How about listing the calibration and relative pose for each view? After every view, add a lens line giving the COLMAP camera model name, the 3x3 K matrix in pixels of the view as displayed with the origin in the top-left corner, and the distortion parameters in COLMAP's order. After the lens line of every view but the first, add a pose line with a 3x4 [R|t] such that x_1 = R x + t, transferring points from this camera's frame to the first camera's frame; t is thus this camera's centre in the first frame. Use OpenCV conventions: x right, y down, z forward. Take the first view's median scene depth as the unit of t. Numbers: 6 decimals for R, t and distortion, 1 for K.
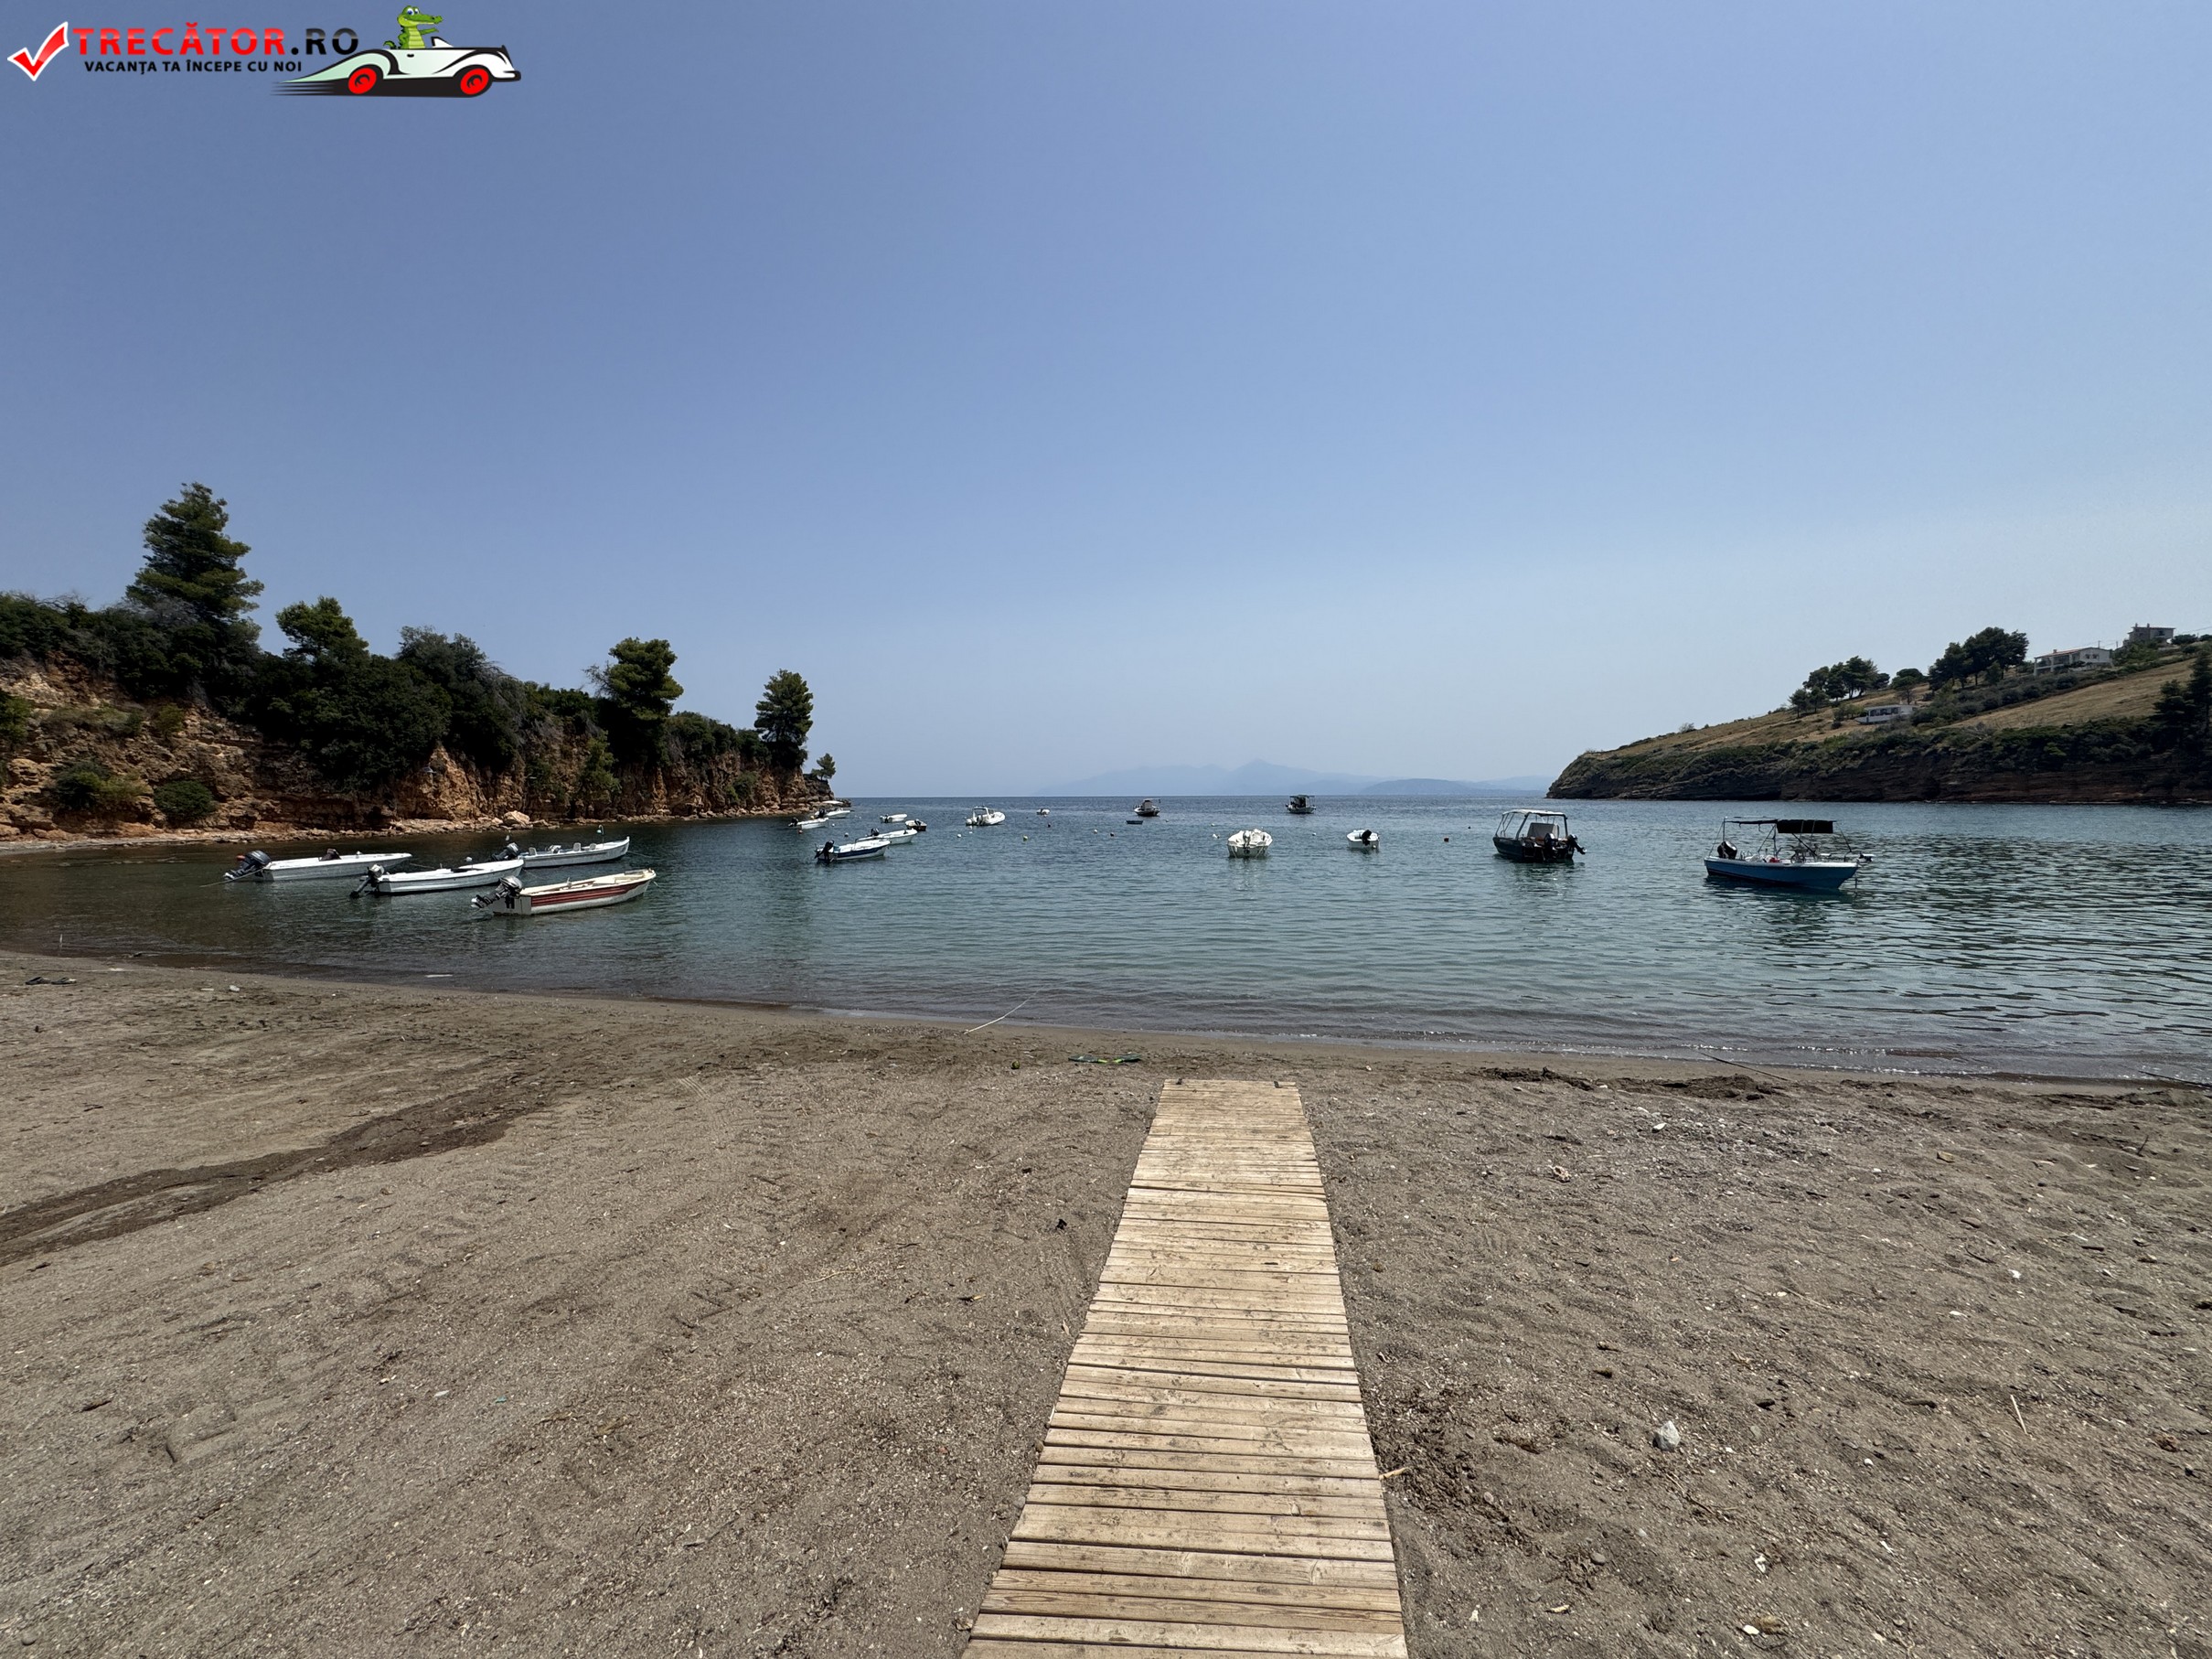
lens RADIAL K [[884.5, 0, 1107.2], [0, 884.5, 822.7], [0, 0, 1]] dist [-0.004025, 0.001560]
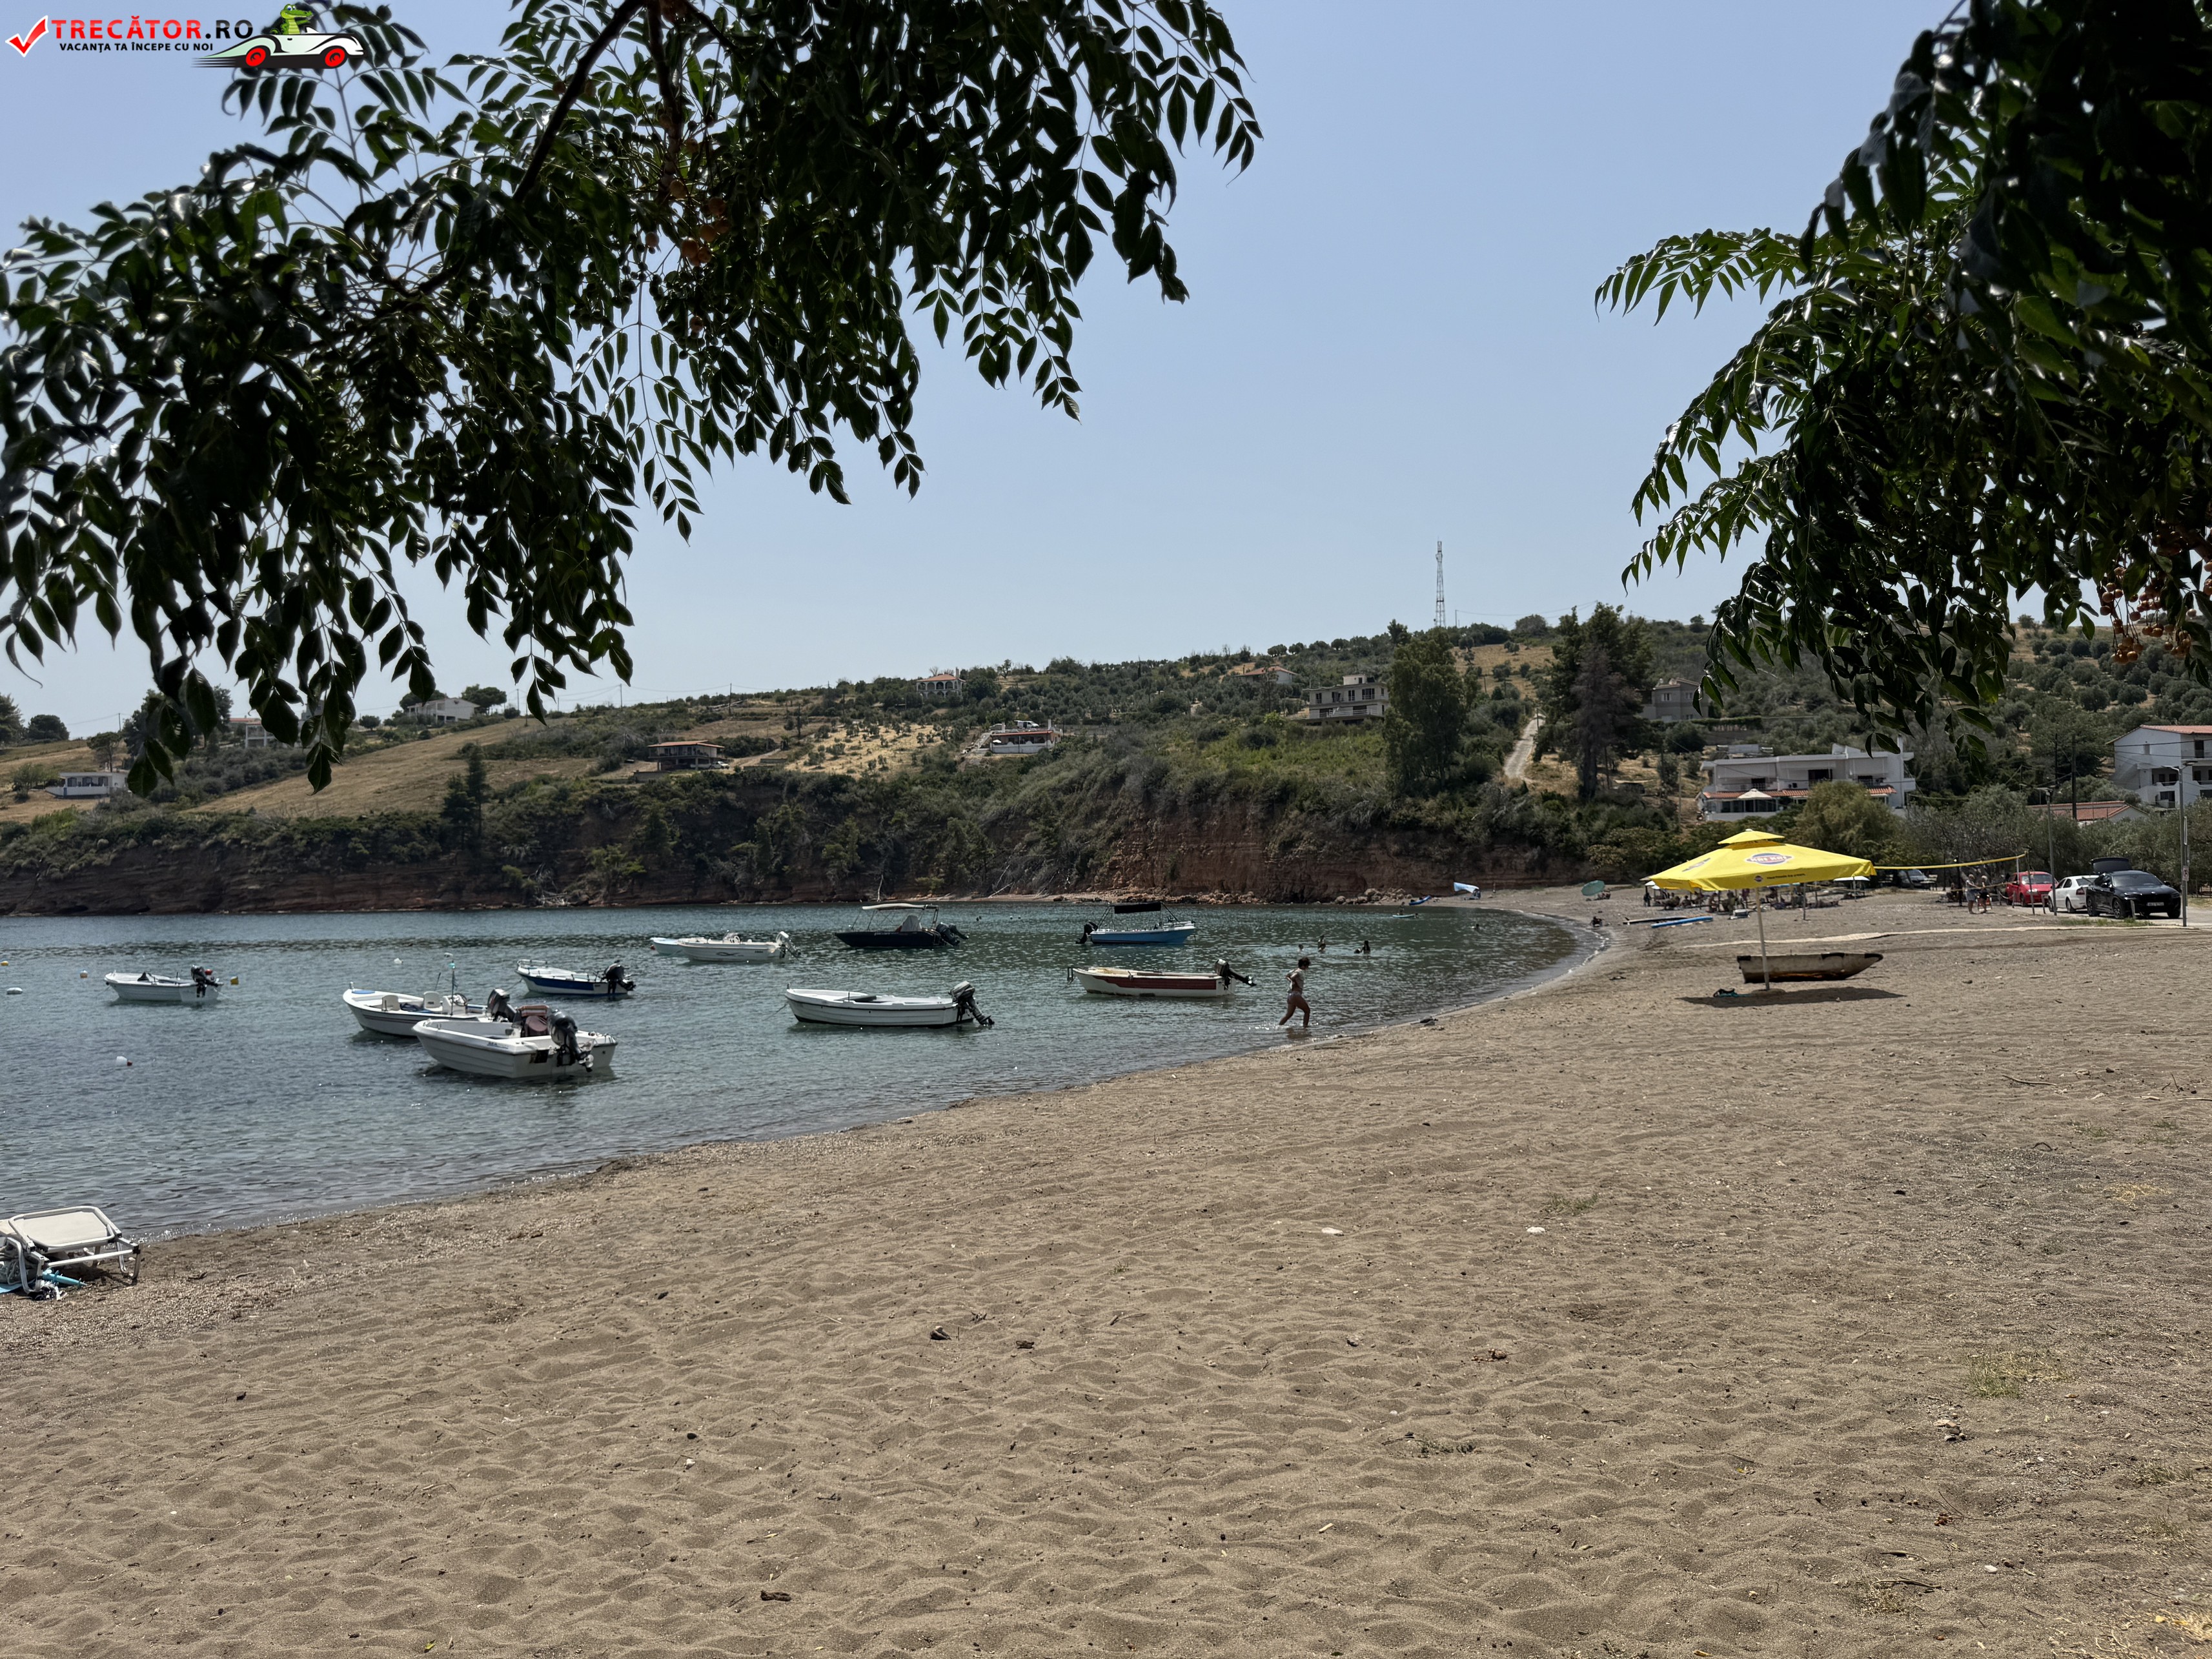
lens RADIAL K [[1555.5, 0, 1098.9], [0, 1555.5, 826.4], [0, 0, 1]] dist [0.061295, -0.084046]
pose [[0.161313, 0.039356, 0.986118, -0.509413], [0.044410, 0.997903, -0.047091, -0.003190], [-0.985904, 0.051389, 0.159227, 0.168767]]
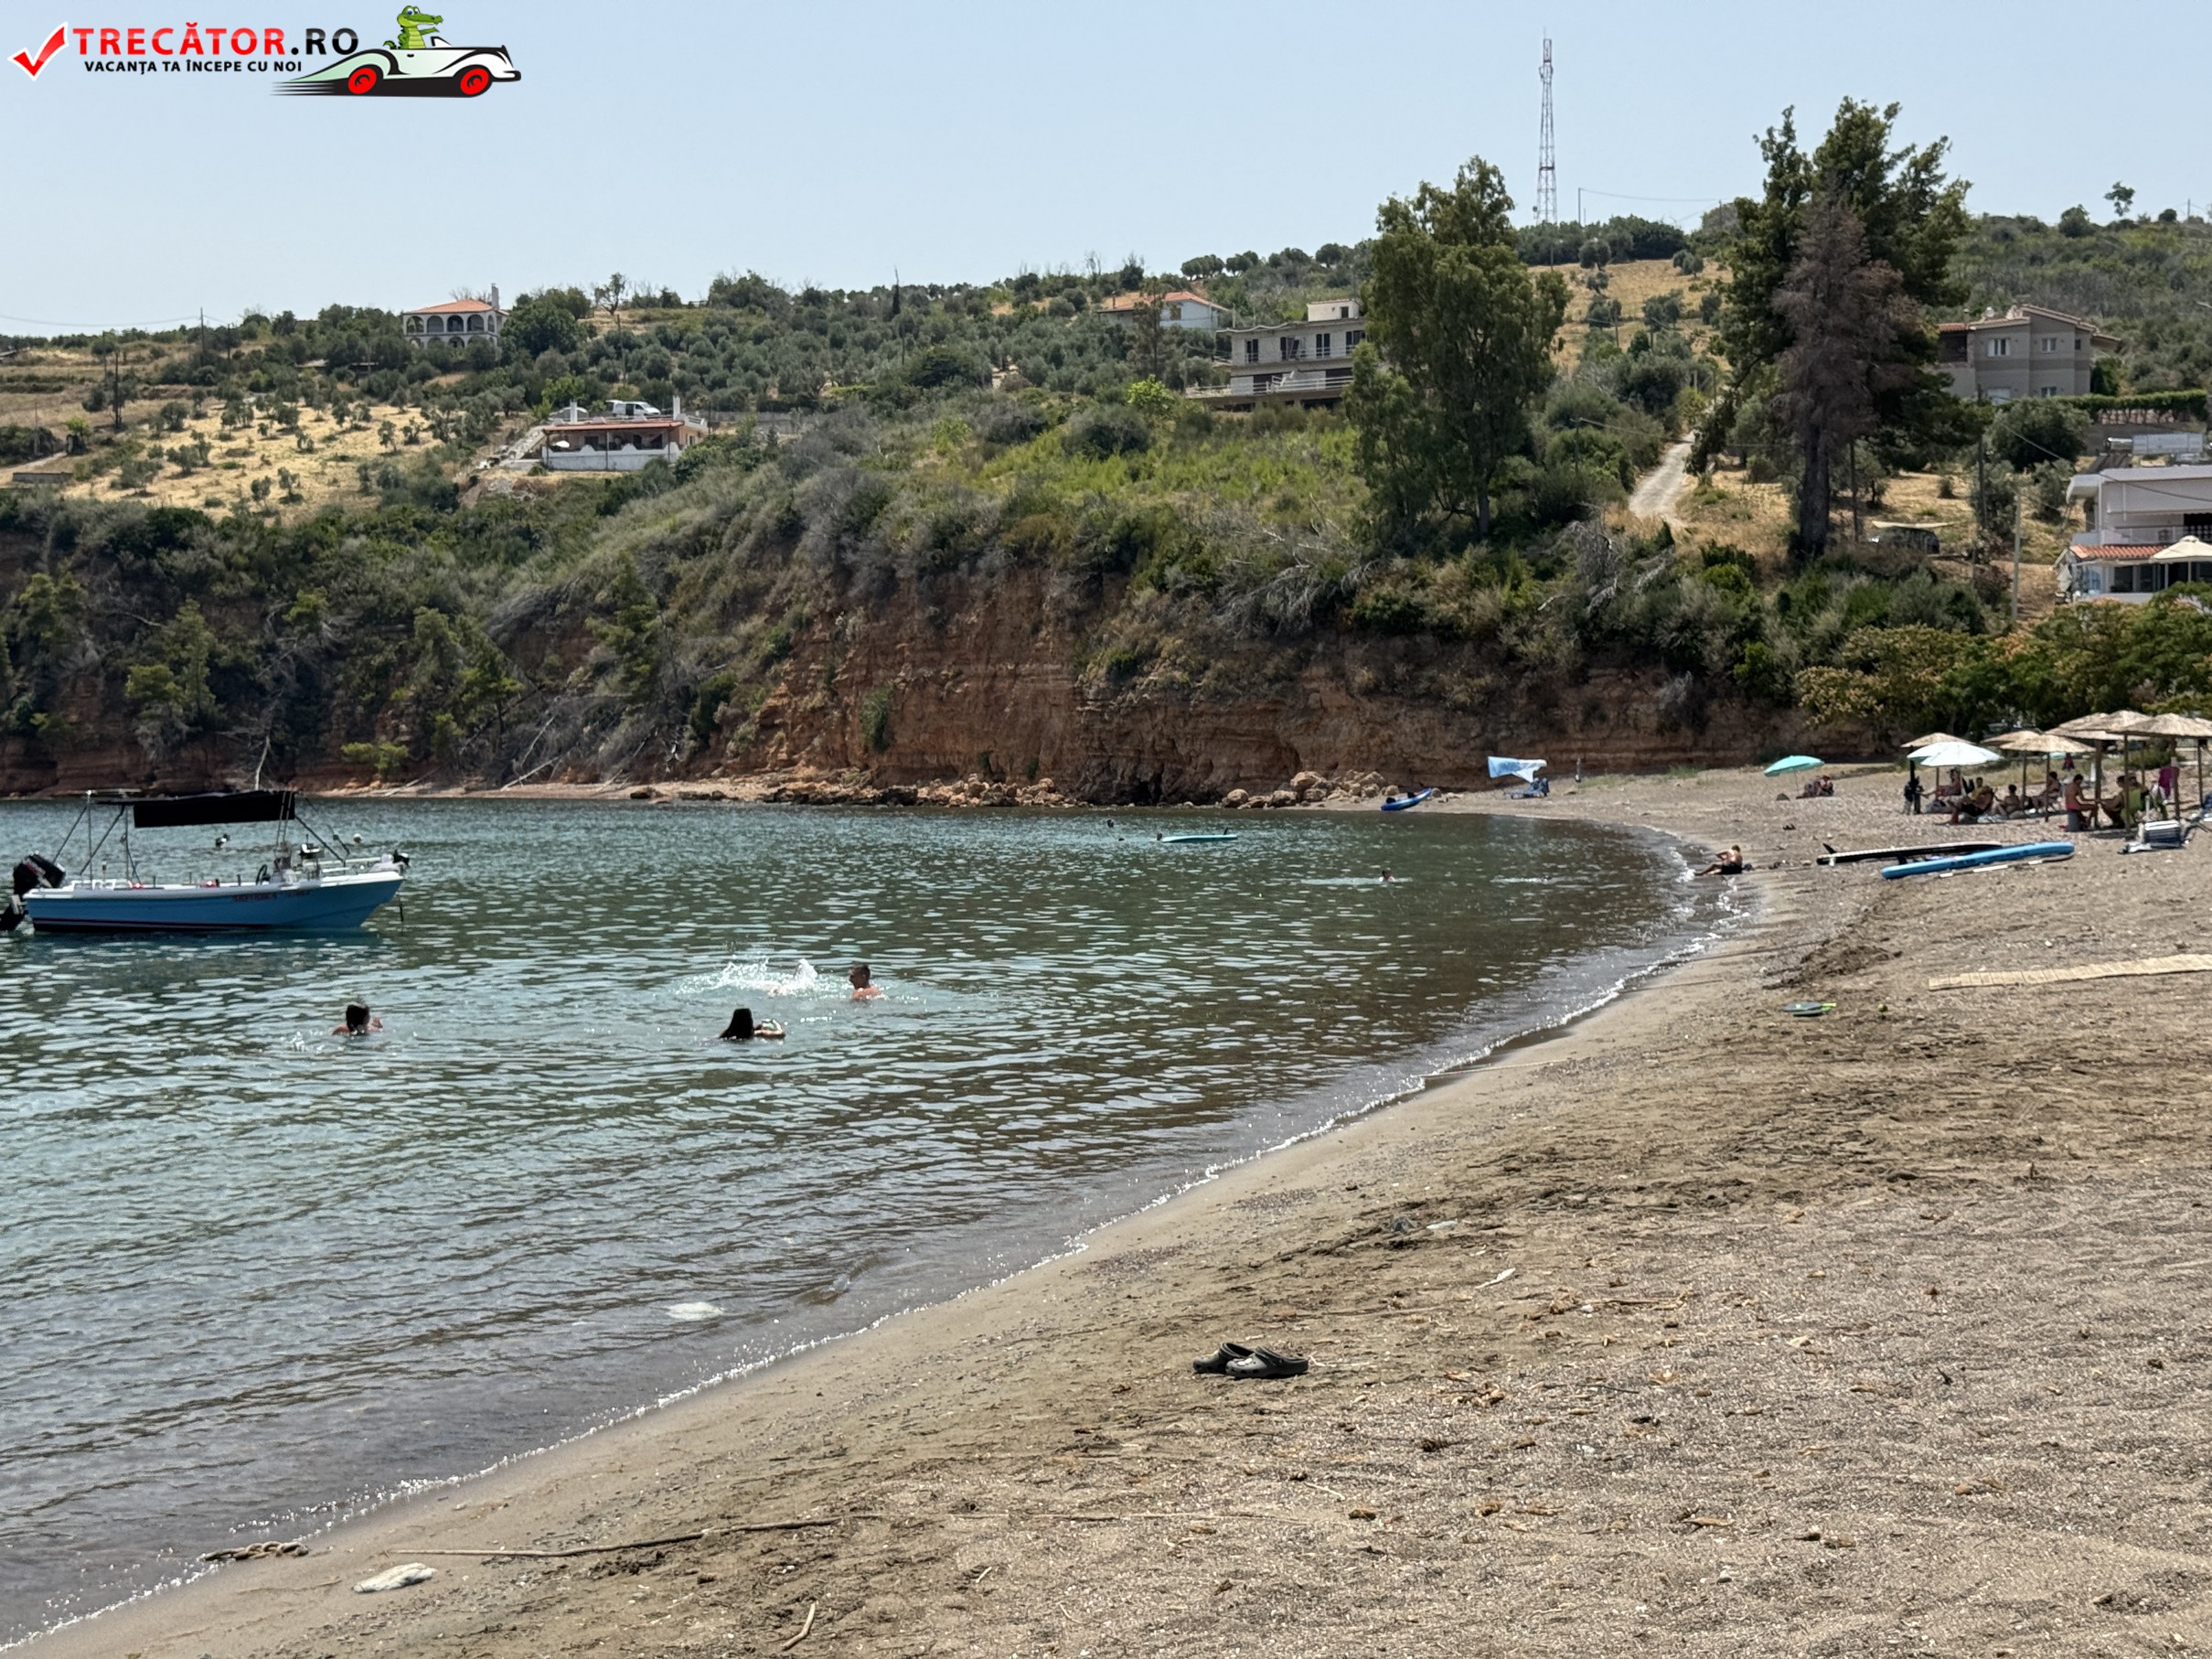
lens RADIAL K [[3097.5, 0, 1120.6], [0, 3097.5, 815.6], [0, 0, 1]] dist [0.136838, 0.000000]
pose [[0.089346, -0.011702, 0.995932, -0.218711], [0.038058, 0.999241, 0.008327, 0.003251], [-0.995273, 0.037159, 0.089724, 0.105826]]
